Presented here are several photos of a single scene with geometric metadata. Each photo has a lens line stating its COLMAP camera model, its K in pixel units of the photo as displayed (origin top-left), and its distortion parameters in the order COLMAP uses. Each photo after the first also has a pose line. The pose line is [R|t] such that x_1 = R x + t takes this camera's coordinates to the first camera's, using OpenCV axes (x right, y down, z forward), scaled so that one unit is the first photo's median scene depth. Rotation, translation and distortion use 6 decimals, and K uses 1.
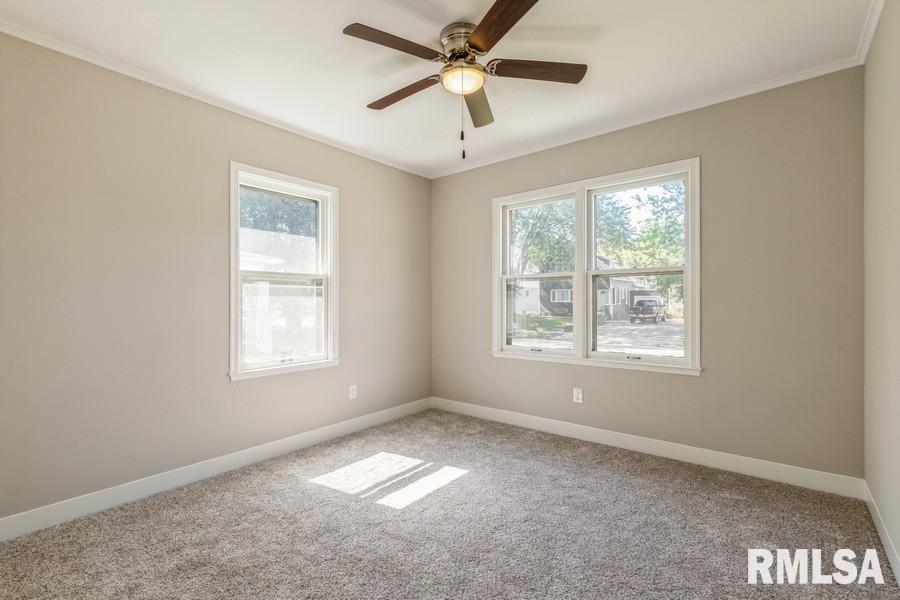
lens RADIAL K [[406.2, 0, 447.2], [0, 406.2, 298.7], [0, 0, 1]] dist [0.004232, -0.000318]
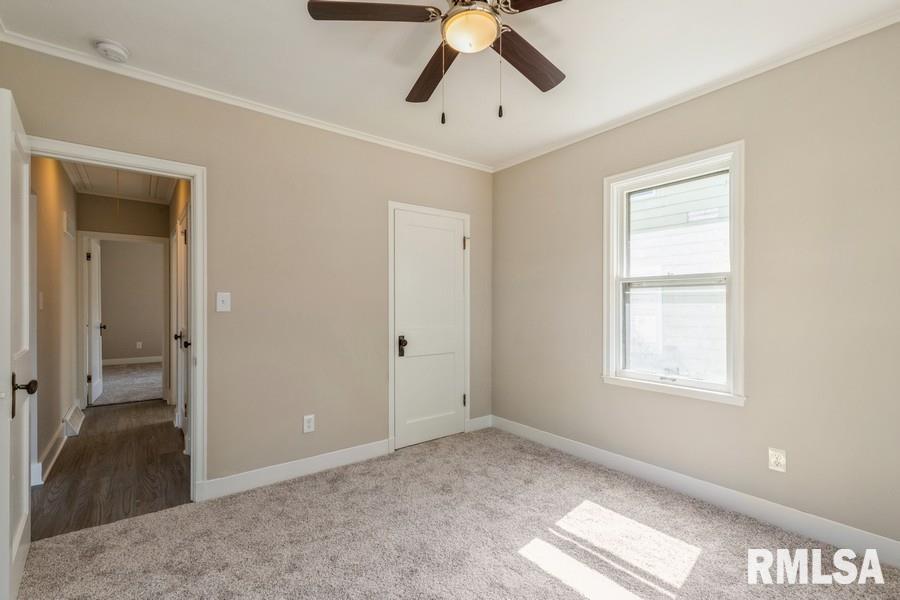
lens RADIAL K [[406.2, 0, 451.7], [0, 406.2, 304.7], [0, 0, 1]] dist [0.004232, -0.000318]
pose [[-0.231578, -0.000477, -0.972816, 0.608207], [0.001174, 0.999999, -0.000769, -0.003600], [0.972816, -0.001320, -0.231577, 0.857814]]
